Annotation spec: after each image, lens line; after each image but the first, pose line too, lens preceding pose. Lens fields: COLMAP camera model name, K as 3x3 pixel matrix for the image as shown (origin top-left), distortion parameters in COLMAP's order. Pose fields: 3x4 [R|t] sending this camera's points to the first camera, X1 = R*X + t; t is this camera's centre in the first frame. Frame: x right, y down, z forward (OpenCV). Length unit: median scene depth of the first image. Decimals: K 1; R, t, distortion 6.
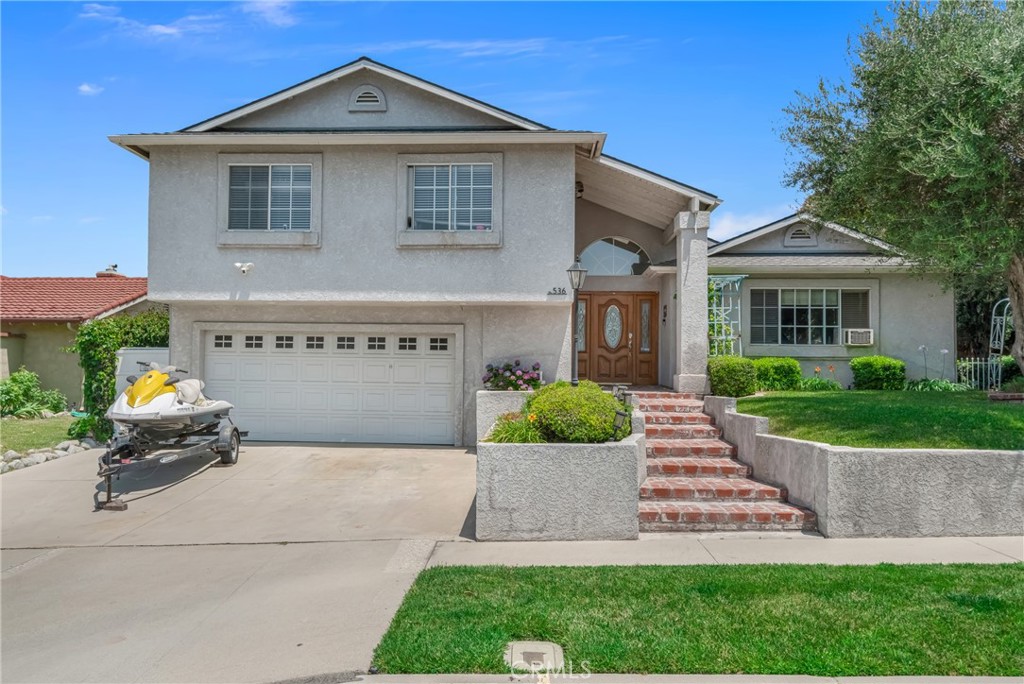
lens RADIAL K [[758.2, 0, 512.5], [0, 758.2, 345.3], [0, 0, 1]] dist [-0.003230, -0.002783]
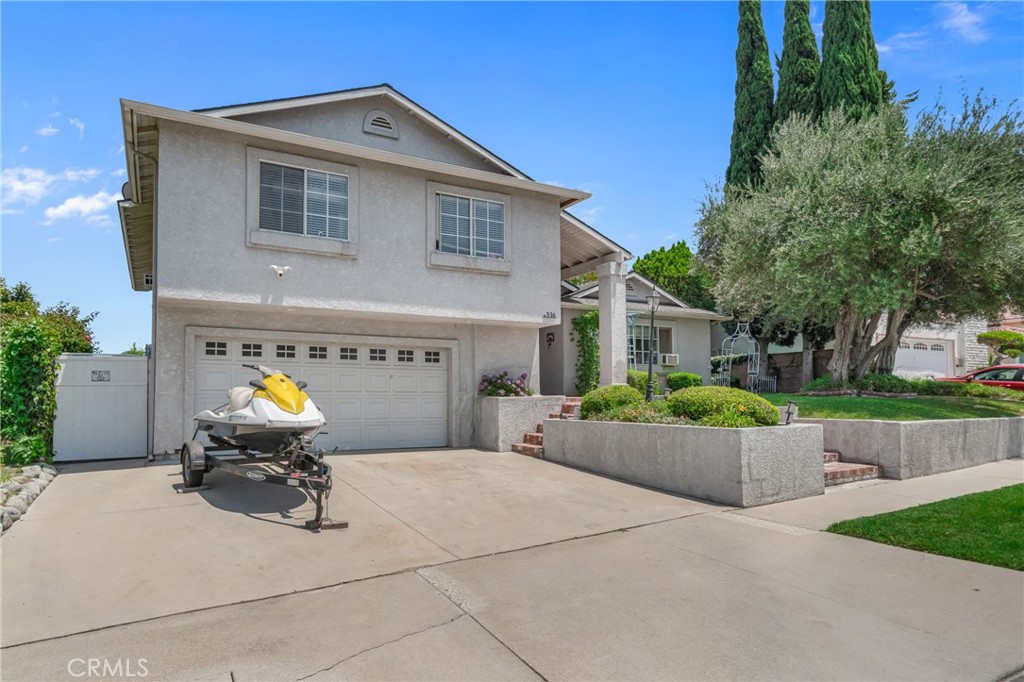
lens RADIAL K [[593.2, 0, 508.3], [0, 593.2, 367.7], [0, 0, 1]] dist [-0.001685, -0.000092]
pose [[0.853686, 0.013853, 0.520604, -0.490931], [-0.008841, 0.999888, -0.012110, 0.025894], [-0.520713, 0.005736, 0.853712, 0.211082]]
